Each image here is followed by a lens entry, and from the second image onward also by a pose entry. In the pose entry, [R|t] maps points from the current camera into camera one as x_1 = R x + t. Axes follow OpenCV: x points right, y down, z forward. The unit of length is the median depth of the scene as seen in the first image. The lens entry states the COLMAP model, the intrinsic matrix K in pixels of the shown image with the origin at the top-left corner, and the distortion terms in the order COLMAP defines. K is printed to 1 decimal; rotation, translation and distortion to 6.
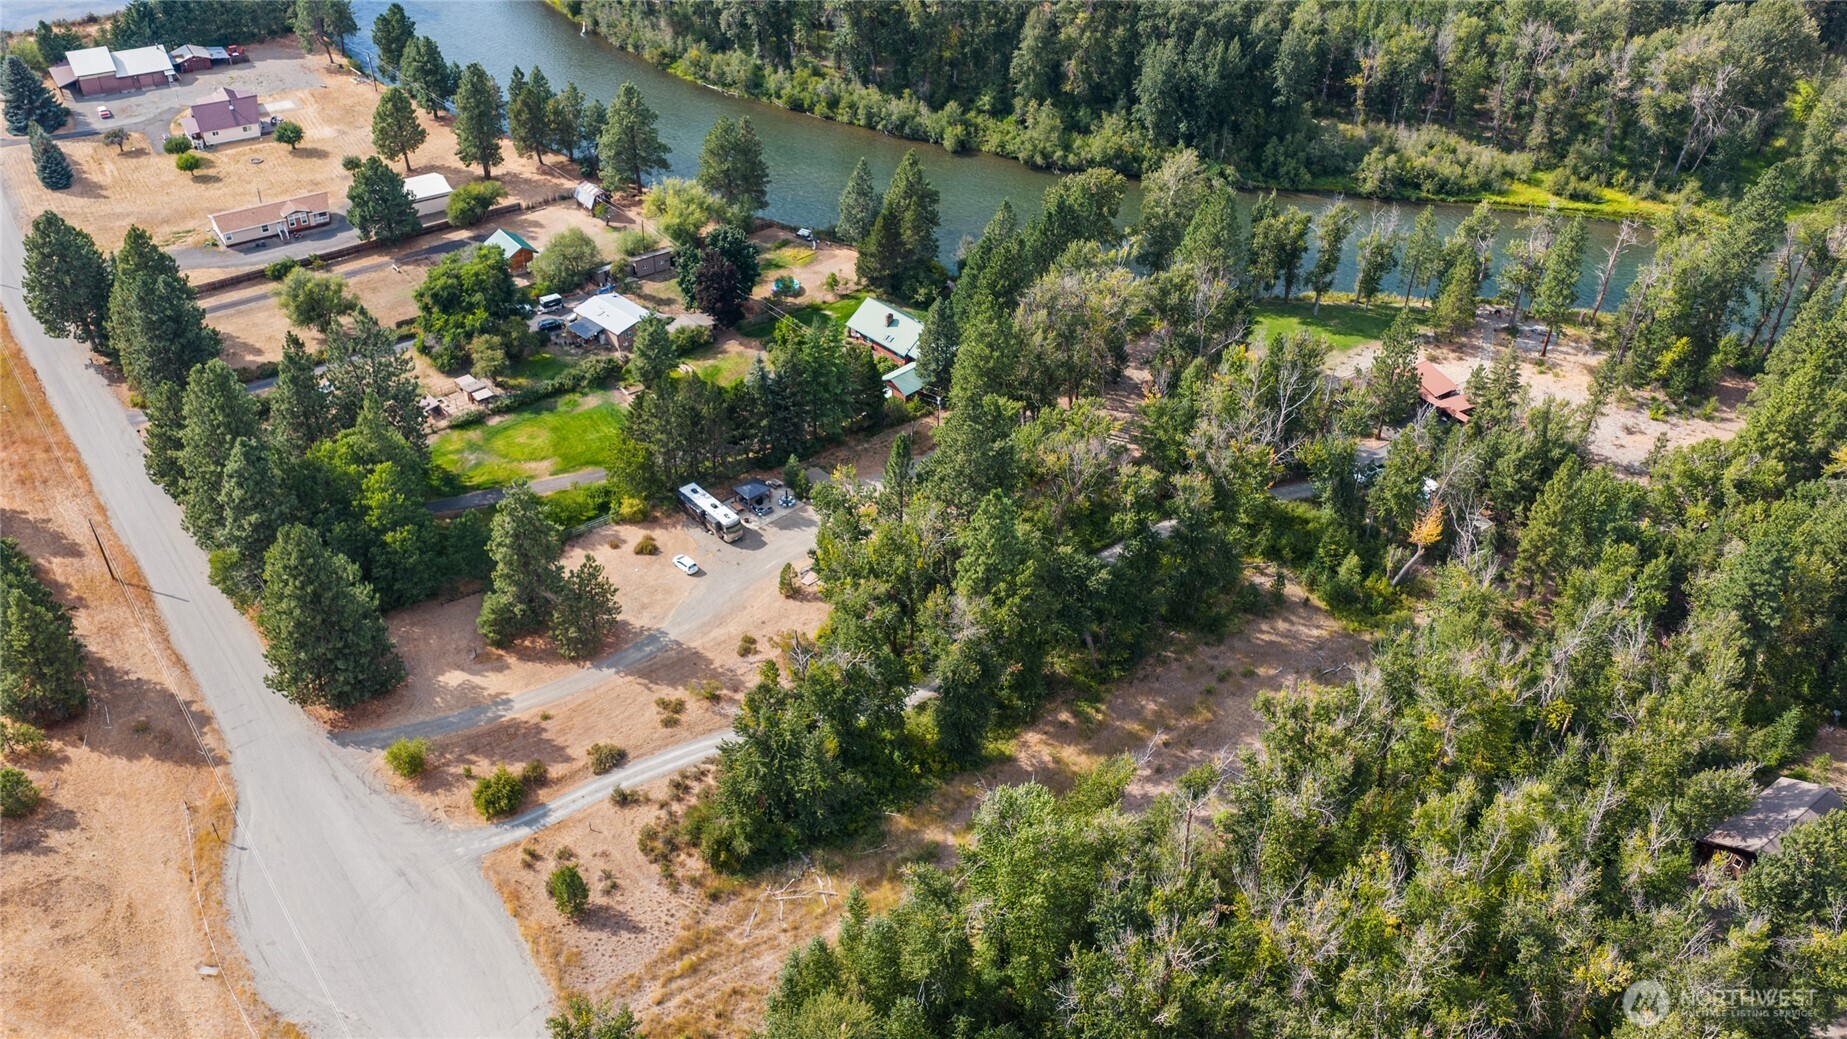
lens RADIAL K [[1516.5, 0, 923.5], [0, 1516.5, 519.5], [0, 0, 1]] dist [0.015978, -0.007020]
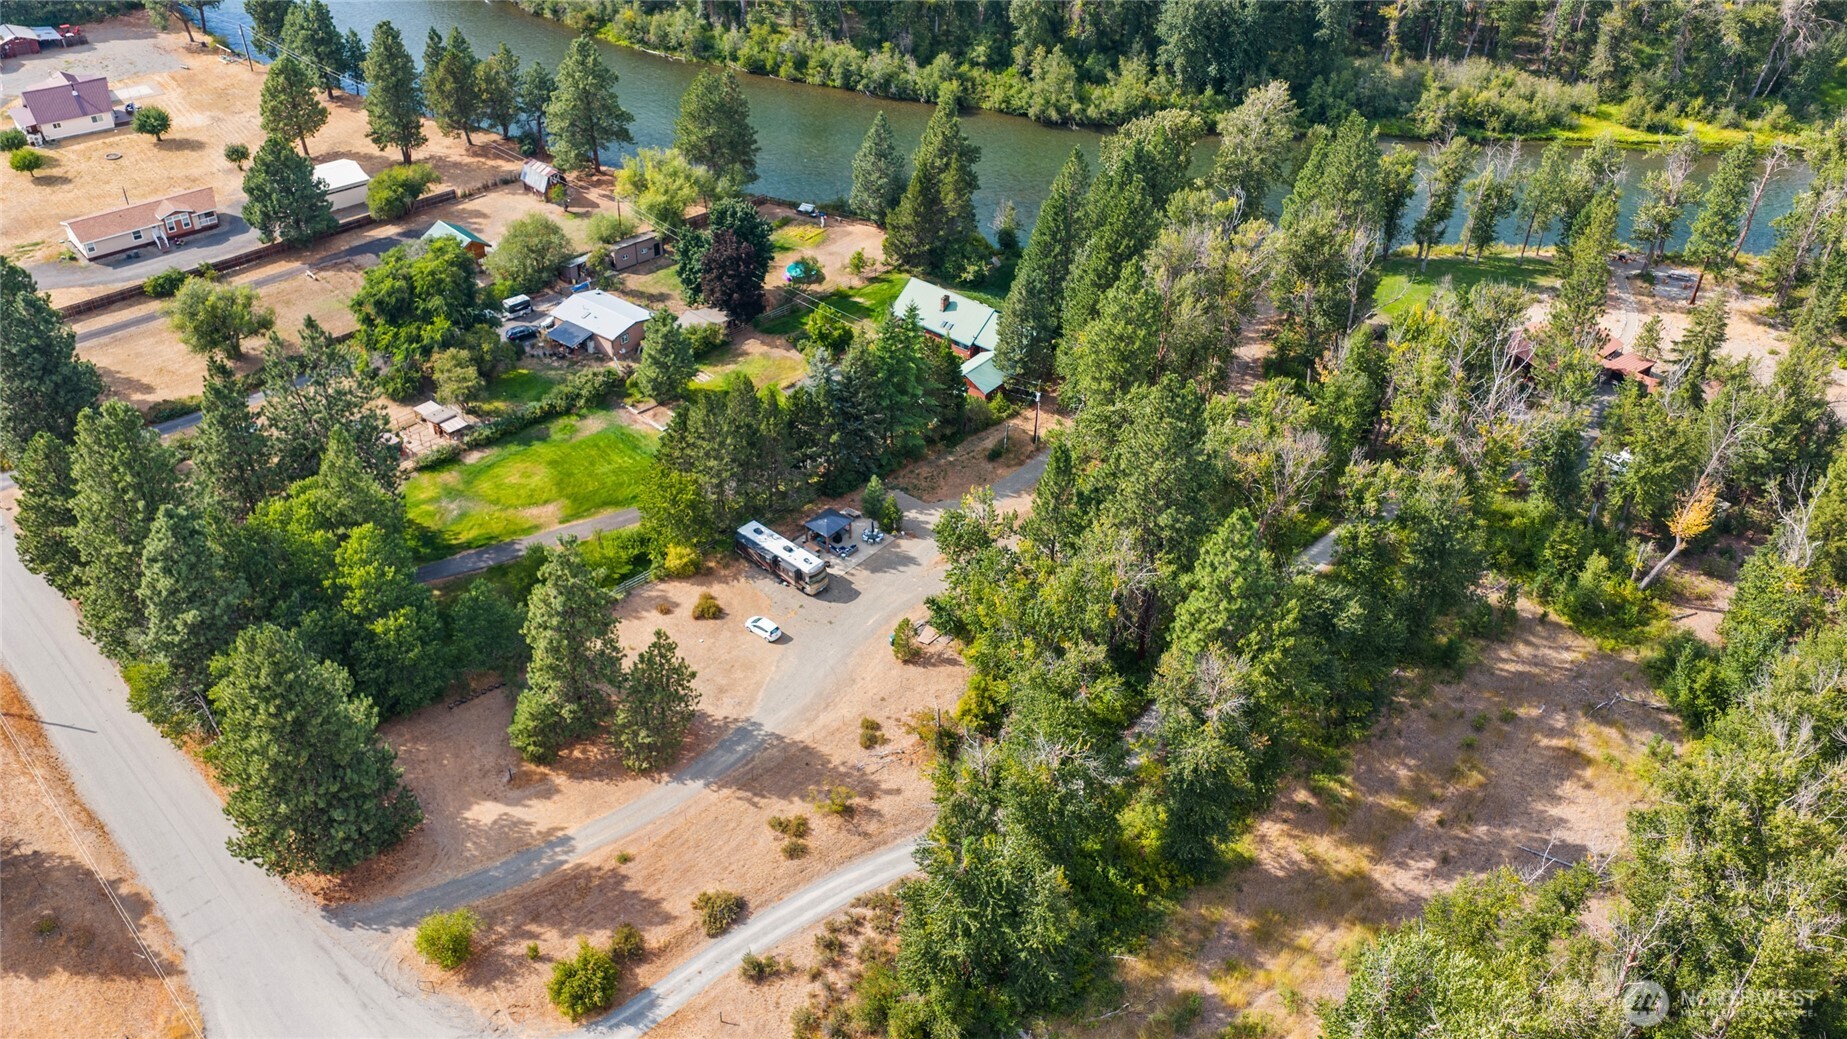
lens RADIAL K [[1516.5, 0, 923.5], [0, 1516.5, 519.5], [0, 0, 1]] dist [0.015978, -0.007020]
pose [[0.993799, -0.067691, 0.088218, -0.122358], [0.067741, 0.997700, 0.002432, -0.019098], [-0.088180, 0.003559, 0.996098, 0.198657]]
